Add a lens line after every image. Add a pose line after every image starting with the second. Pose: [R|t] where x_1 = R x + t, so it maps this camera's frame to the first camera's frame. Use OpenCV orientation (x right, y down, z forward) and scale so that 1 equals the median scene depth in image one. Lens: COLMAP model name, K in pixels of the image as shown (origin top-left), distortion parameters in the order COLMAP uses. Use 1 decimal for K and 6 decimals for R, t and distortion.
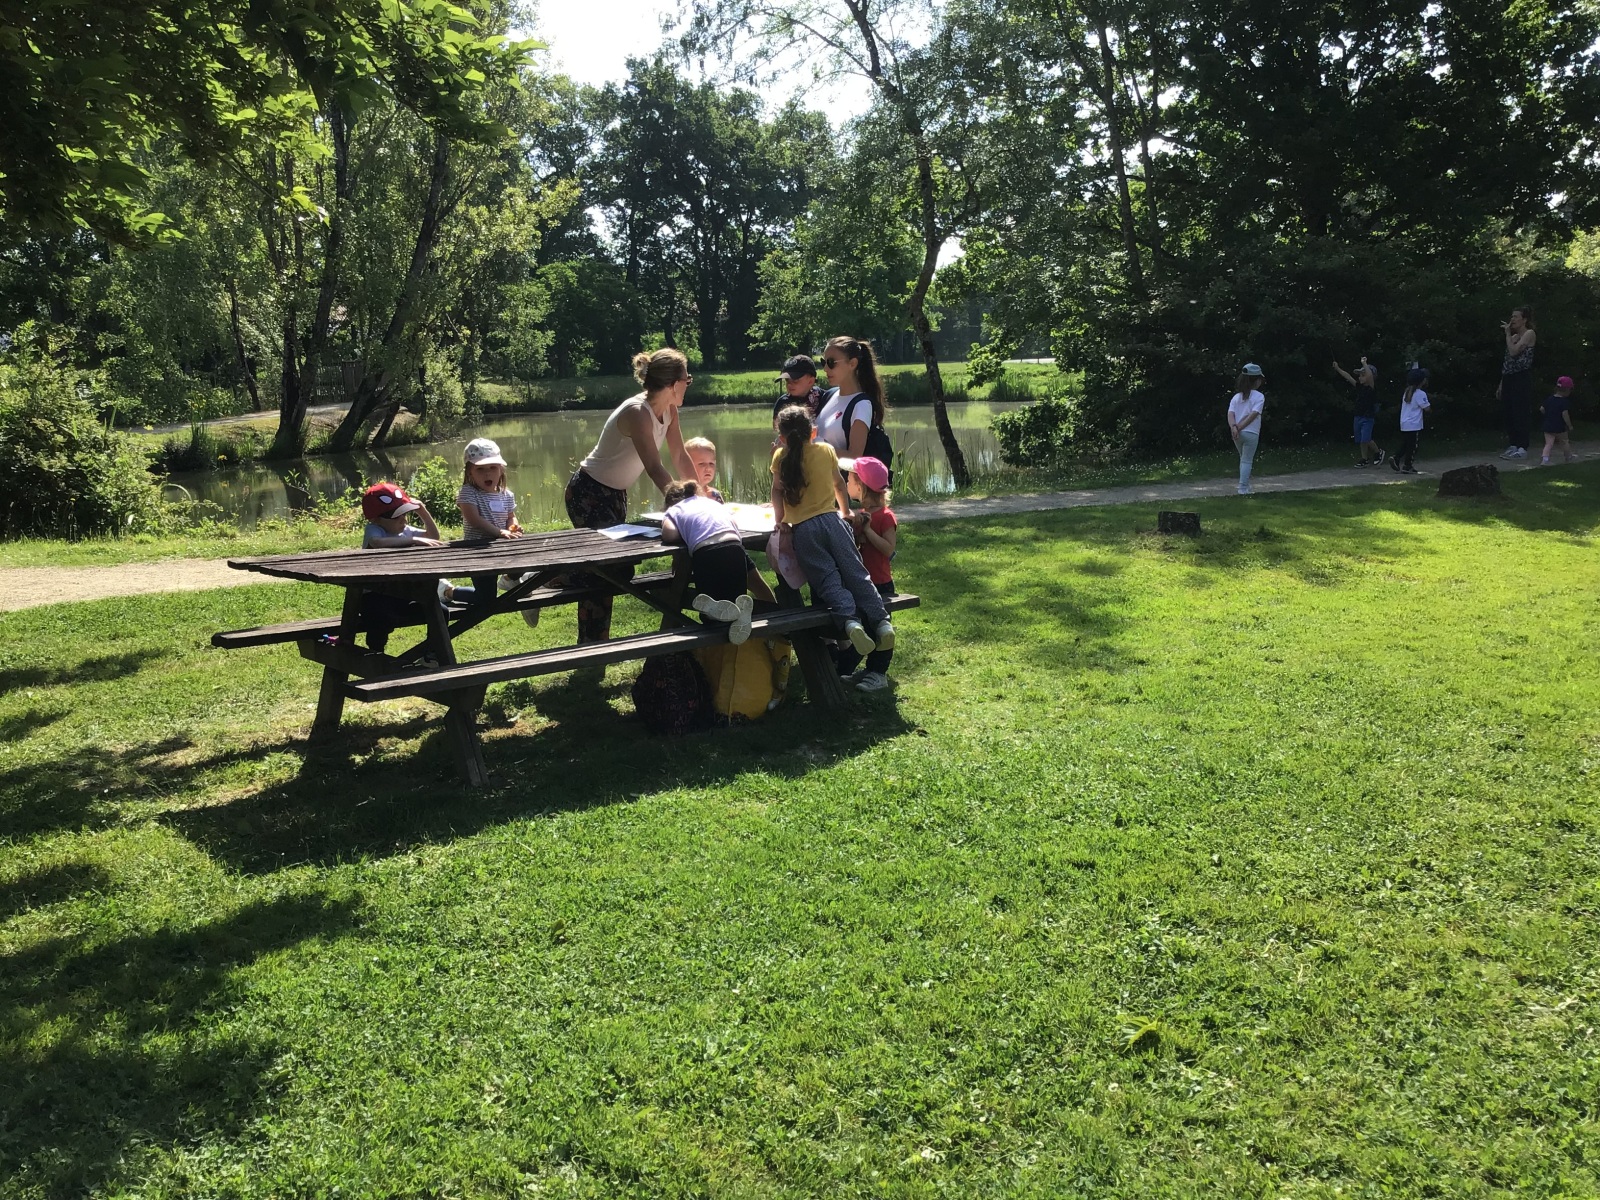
lens RADIAL K [[1443.0, 0, 787.6], [0, 1443.0, 604.1], [0, 0, 1]] dist [0.103193, -0.171949]
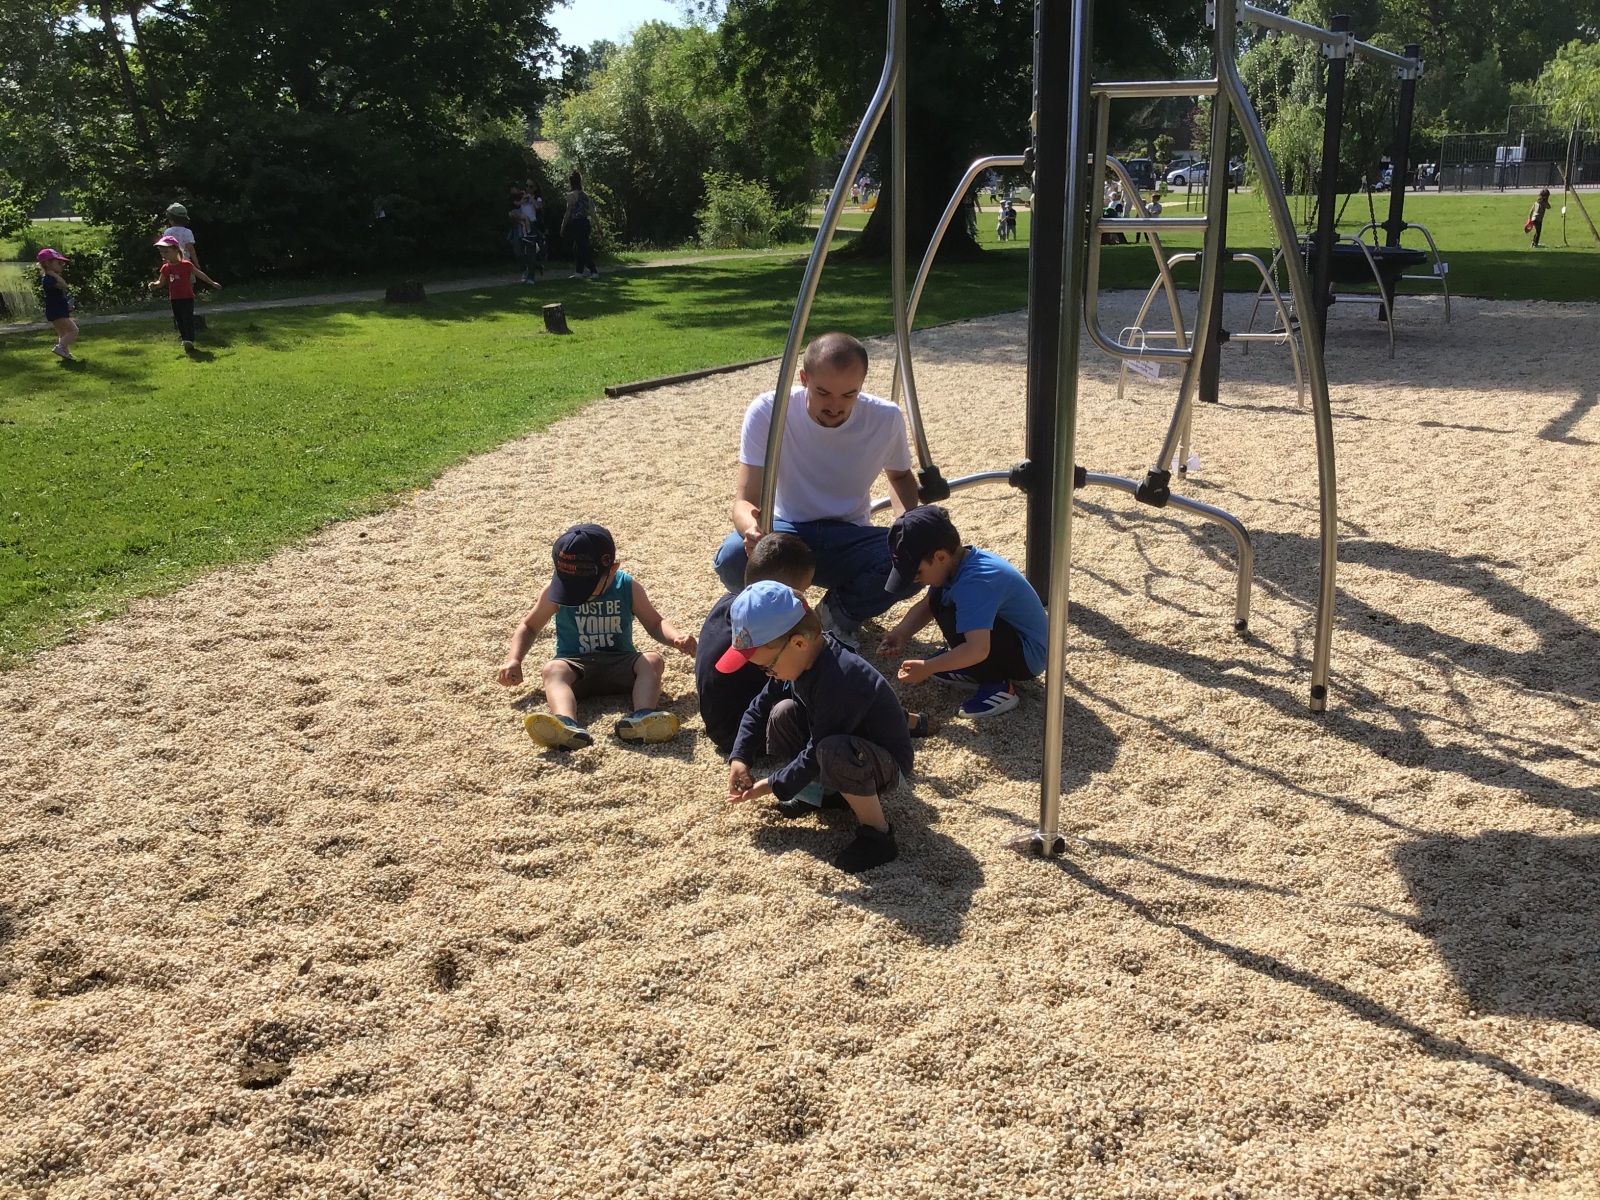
lens RADIAL K [[1443.0, 0, 787.6], [0, 1443.0, 604.1], [0, 0, 1]] dist [0.103193, -0.171949]
pose [[0.818834, -0.157208, 0.552084, -0.041466], [0.107530, 0.986750, 0.121495, 0.055799], [-0.563869, -0.040119, 0.824889, -0.267587]]
